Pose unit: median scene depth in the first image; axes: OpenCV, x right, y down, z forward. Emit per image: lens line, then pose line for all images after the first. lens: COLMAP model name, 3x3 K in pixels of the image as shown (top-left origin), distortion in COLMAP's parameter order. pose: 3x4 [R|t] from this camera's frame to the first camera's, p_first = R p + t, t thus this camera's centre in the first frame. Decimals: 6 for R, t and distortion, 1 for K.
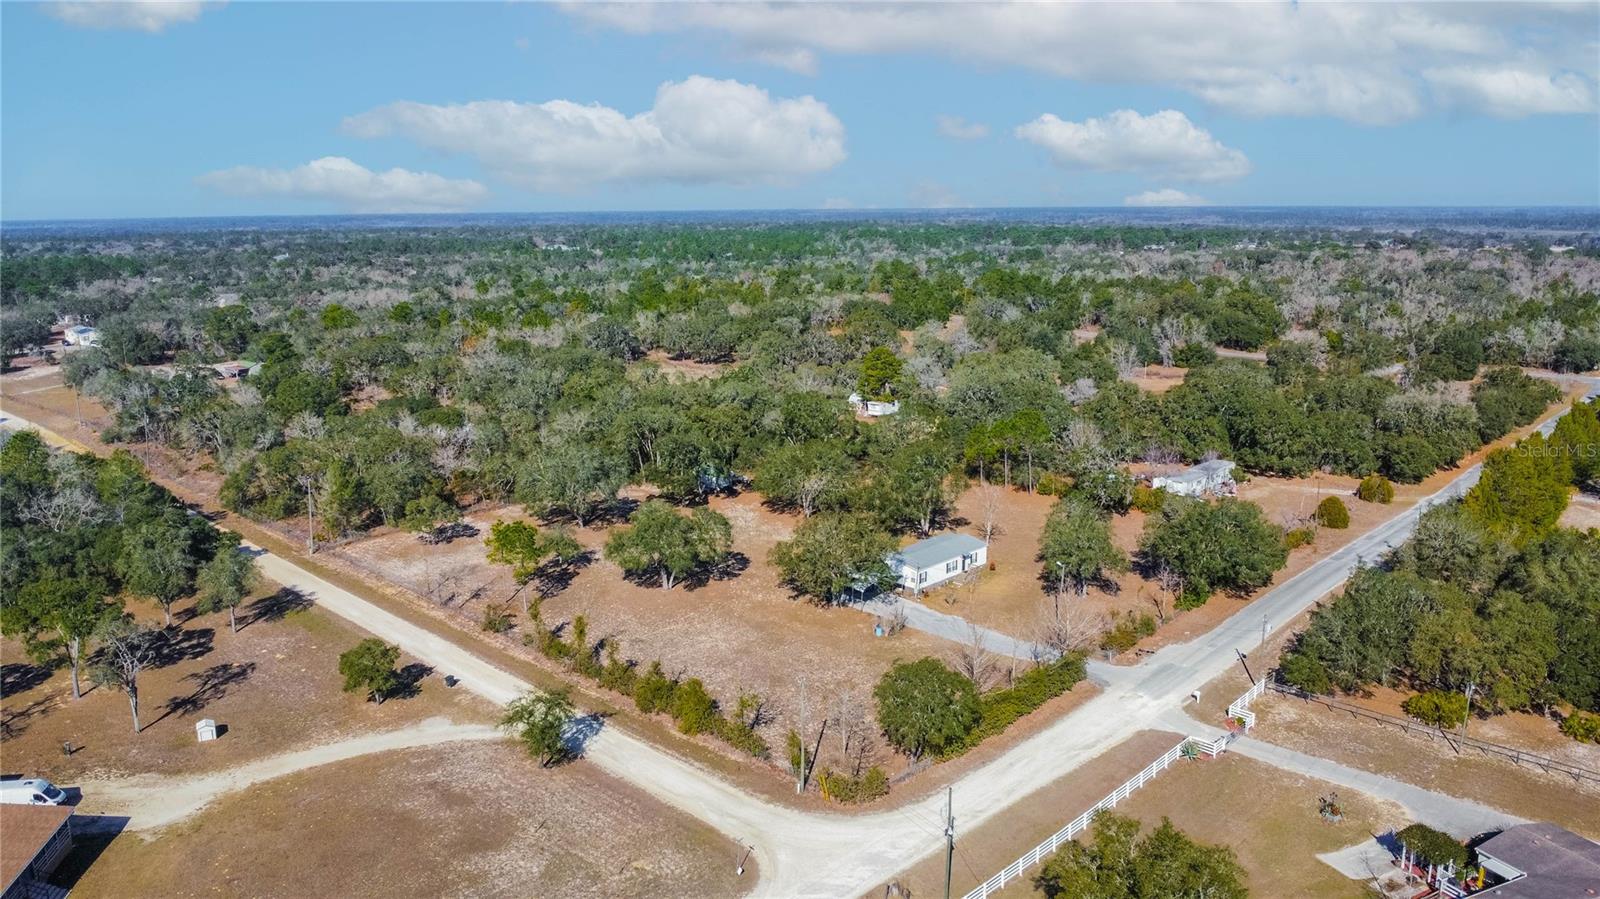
lens RADIAL K [[1209.6, 0, 800.0], [0, 1209.6, 449.5], [0, 0, 1]] dist [-0.027303, -0.002532]
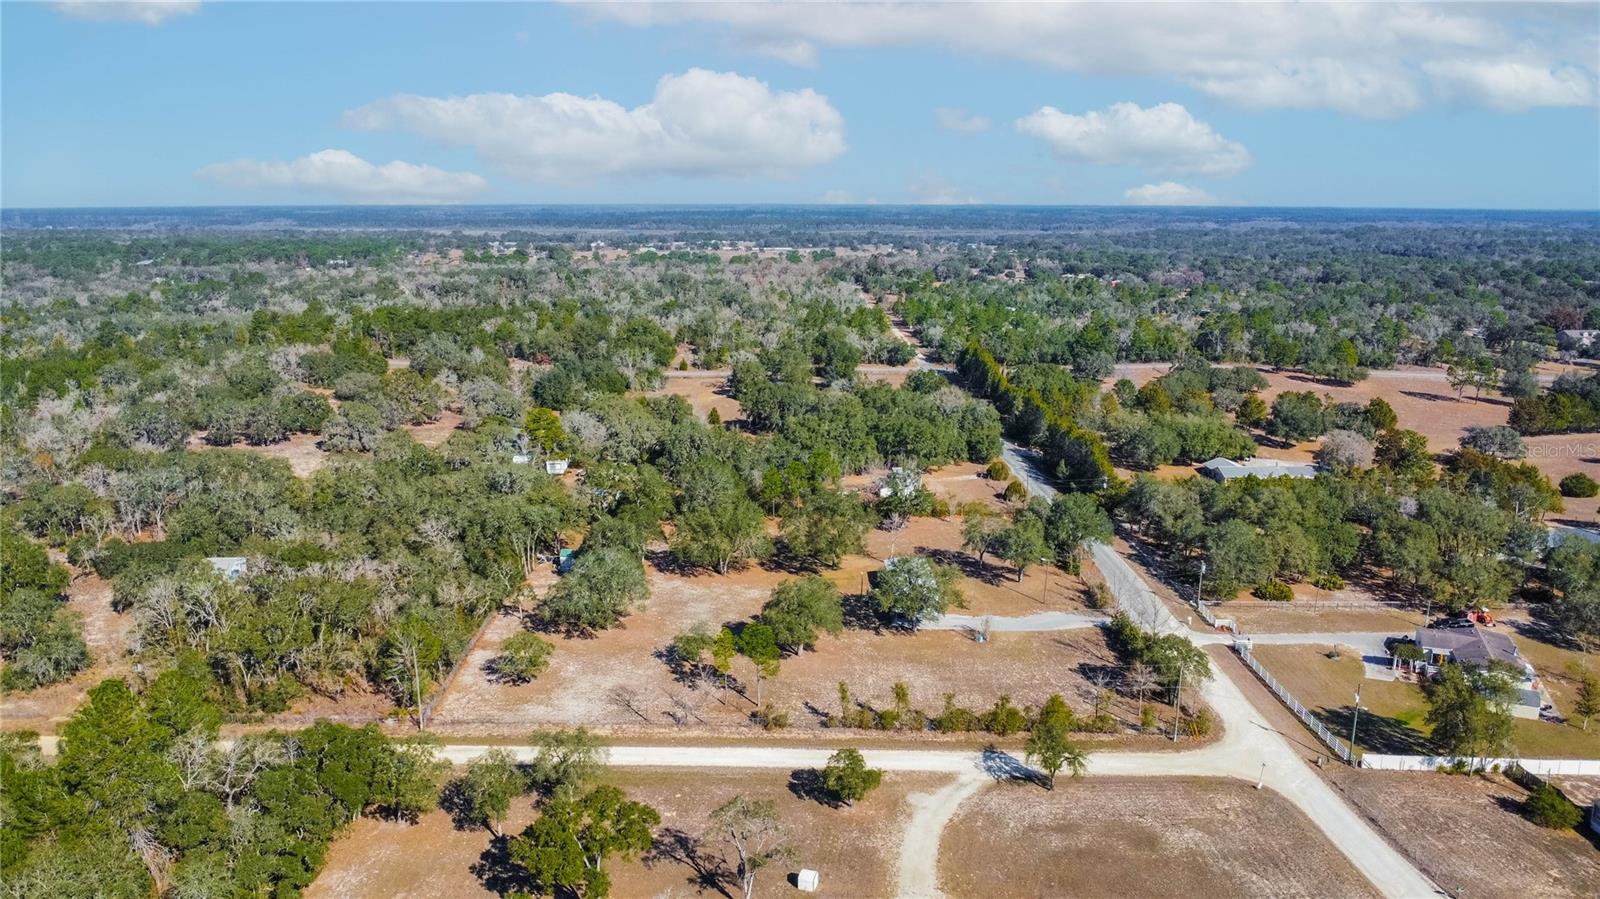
lens RADIAL K [[1186.7, 0, 800.0], [0, 1186.7, 449.5], [0, 0, 1]] dist [-0.026134, -0.003291]
pose [[0.700581, -0.143238, 0.699049, -1.173853], [0.136534, 0.988454, 0.065705, -0.205358], [-0.700389, 0.049412, 0.712049, 0.256894]]
